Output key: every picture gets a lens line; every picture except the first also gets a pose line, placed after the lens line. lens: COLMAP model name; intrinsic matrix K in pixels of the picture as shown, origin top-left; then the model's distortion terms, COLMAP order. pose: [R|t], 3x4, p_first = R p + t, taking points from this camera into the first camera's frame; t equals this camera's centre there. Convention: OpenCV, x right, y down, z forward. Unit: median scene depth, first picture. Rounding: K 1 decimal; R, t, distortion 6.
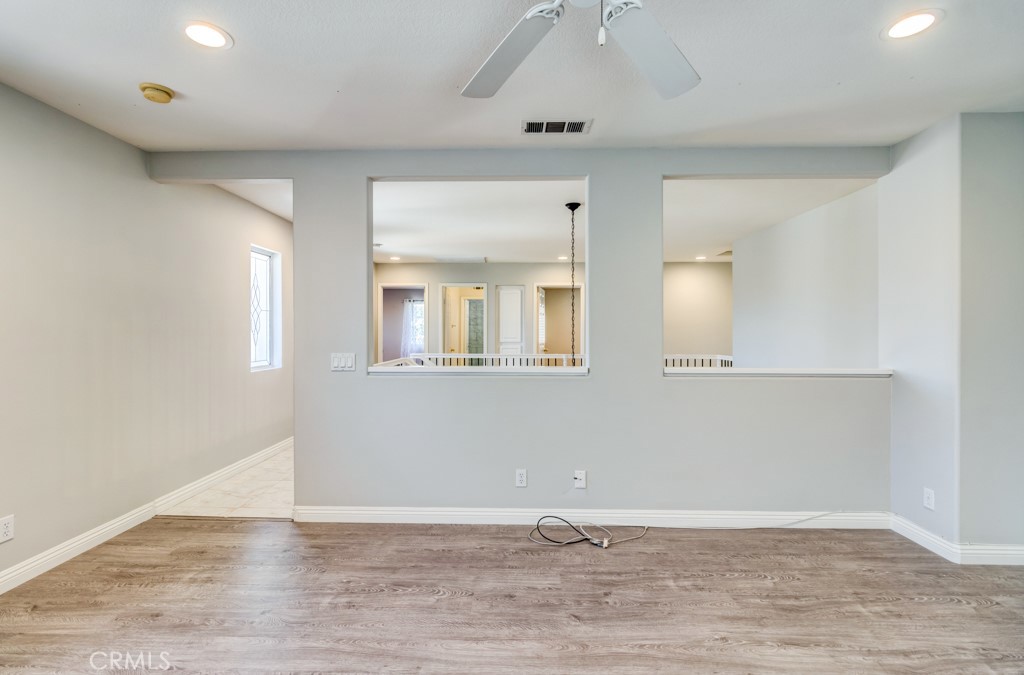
lens RADIAL K [[467.6, 0, 515.4], [0, 467.6, 334.5], [0, 0, 1]] dist [0.001804, -0.000193]
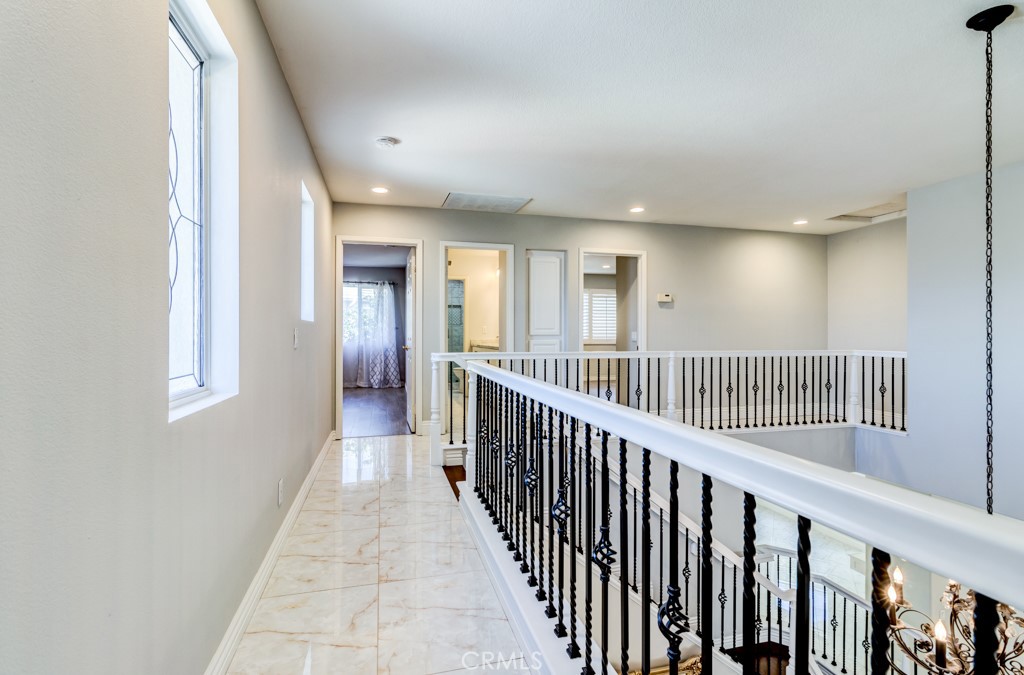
lens RADIAL K [[467.6, 0, 512.2], [0, 467.6, 335.5], [0, 0, 1]] dist [0.001804, -0.000193]
pose [[0.963685, -0.001183, 0.267041, -0.280282], [0.000947, 0.999999, 0.001011, 0.019789], [-0.267042, -0.000722, 0.963685, 0.433749]]
